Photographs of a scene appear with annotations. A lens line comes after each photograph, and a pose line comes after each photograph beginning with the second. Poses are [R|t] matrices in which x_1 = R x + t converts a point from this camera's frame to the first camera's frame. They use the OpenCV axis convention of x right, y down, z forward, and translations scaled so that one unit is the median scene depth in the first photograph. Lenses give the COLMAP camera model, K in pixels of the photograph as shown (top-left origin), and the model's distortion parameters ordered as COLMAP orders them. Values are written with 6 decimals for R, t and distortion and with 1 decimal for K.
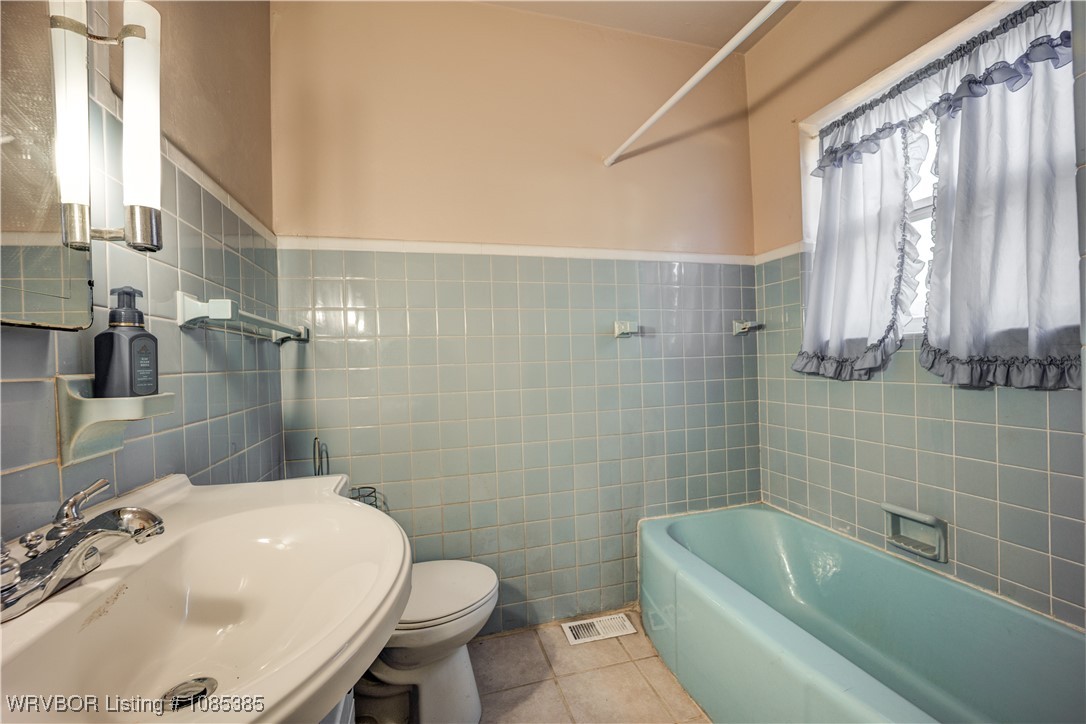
lens RADIAL K [[439.5, 0, 543.7], [0, 439.5, 364.5], [0, 0, 1]] dist [-0.017106, 0.000165]
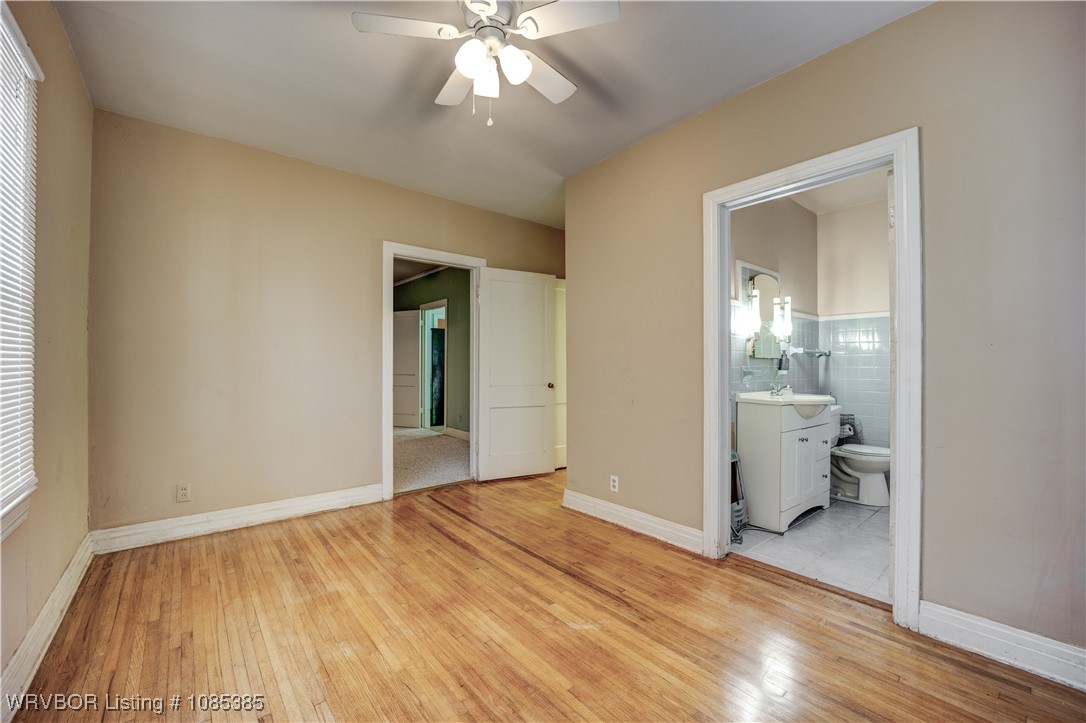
lens RADIAL K [[439.5, 0, 545.0], [0, 439.5, 364.8], [0, 0, 1]] dist [-0.017106, 0.000165]
pose [[0.410913, 0.017180, -0.911512, 1.699234], [-0.012845, 0.999832, 0.013054, -0.015873], [0.911584, 0.006344, 0.411065, -2.424410]]
